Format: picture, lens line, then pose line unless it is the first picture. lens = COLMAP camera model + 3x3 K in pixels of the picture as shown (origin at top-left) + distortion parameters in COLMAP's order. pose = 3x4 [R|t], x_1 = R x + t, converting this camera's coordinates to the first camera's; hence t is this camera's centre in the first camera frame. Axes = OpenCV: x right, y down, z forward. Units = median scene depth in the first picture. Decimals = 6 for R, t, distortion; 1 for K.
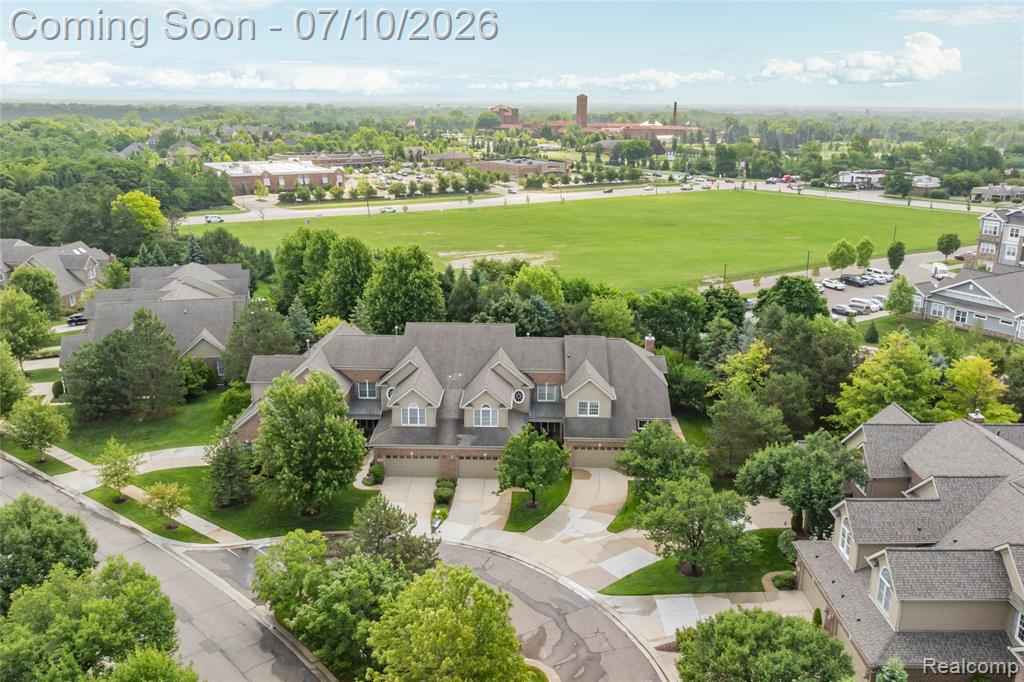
lens RADIAL K [[867.5, 0, 512.0], [0, 867.5, 341.0], [0, 0, 1]] dist [-0.011032, -0.010713]
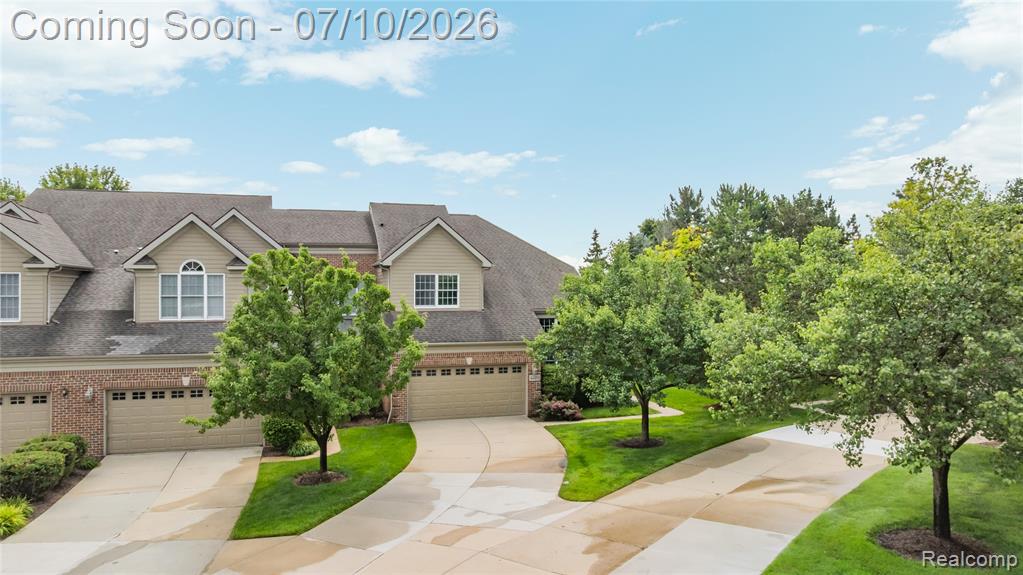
lens RADIAL K [[692.4, 0, 511.5], [0, 692.4, 287.5], [0, 0, 1]] dist [-0.025576, -0.000412]
pose [[0.948571, -0.006859, 0.316489, 0.008728], [0.103321, 0.951724, -0.289044, 0.188156], [-0.299228, 0.306878, 0.903487, 0.651619]]
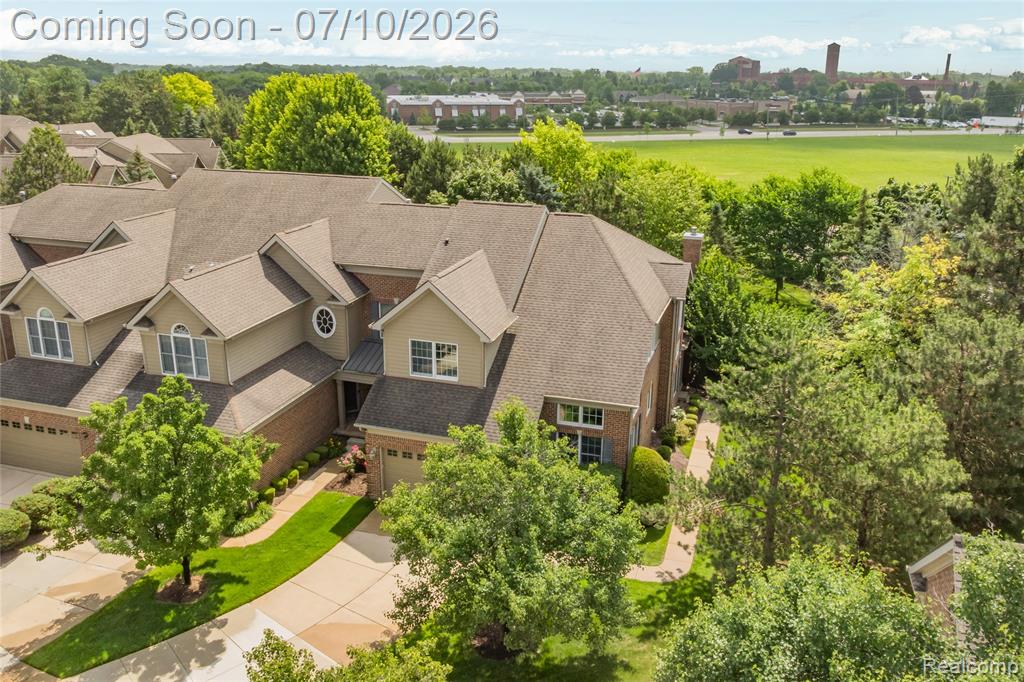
lens RADIAL K [[867.5, 0, 512.0], [0, 867.5, 341.0], [0, 0, 1]] dist [-0.011032, -0.010713]
pose [[0.960829, 0.087840, -0.262854, 0.228731], [-0.079486, 0.995939, 0.042270, 0.049167], [0.265499, -0.019721, 0.963909, 0.621610]]
